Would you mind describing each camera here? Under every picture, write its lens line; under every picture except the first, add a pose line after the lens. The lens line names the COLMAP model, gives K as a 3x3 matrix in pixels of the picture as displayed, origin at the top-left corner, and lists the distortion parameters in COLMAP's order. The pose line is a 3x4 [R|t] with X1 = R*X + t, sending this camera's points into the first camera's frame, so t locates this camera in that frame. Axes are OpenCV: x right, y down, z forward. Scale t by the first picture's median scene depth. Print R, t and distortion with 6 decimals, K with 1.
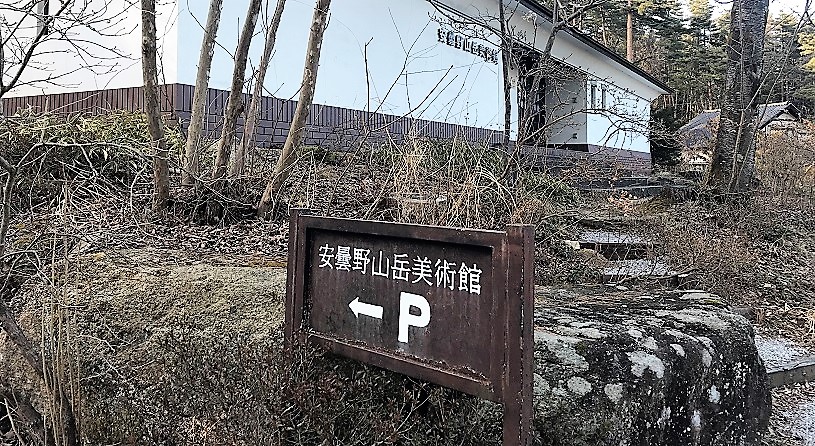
lens RADIAL K [[764.9, 0, 405.3], [0, 764.9, 220.9], [0, 0, 1]] dist [-0.033660, 0.000000]
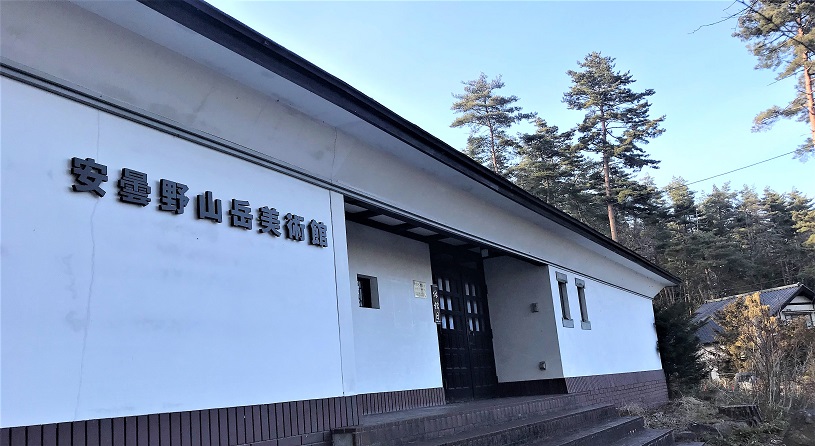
lens RADIAL K [[764.9, 0, 409.7], [0, 764.9, 222.3], [0, 0, 1]] dist [-0.033660, 0.000000]
pose [[0.996994, -0.074976, 0.019510, 0.033871], [0.077457, 0.959632, -0.270383, -0.019305], [0.001550, 0.271081, 0.962555, 0.114486]]
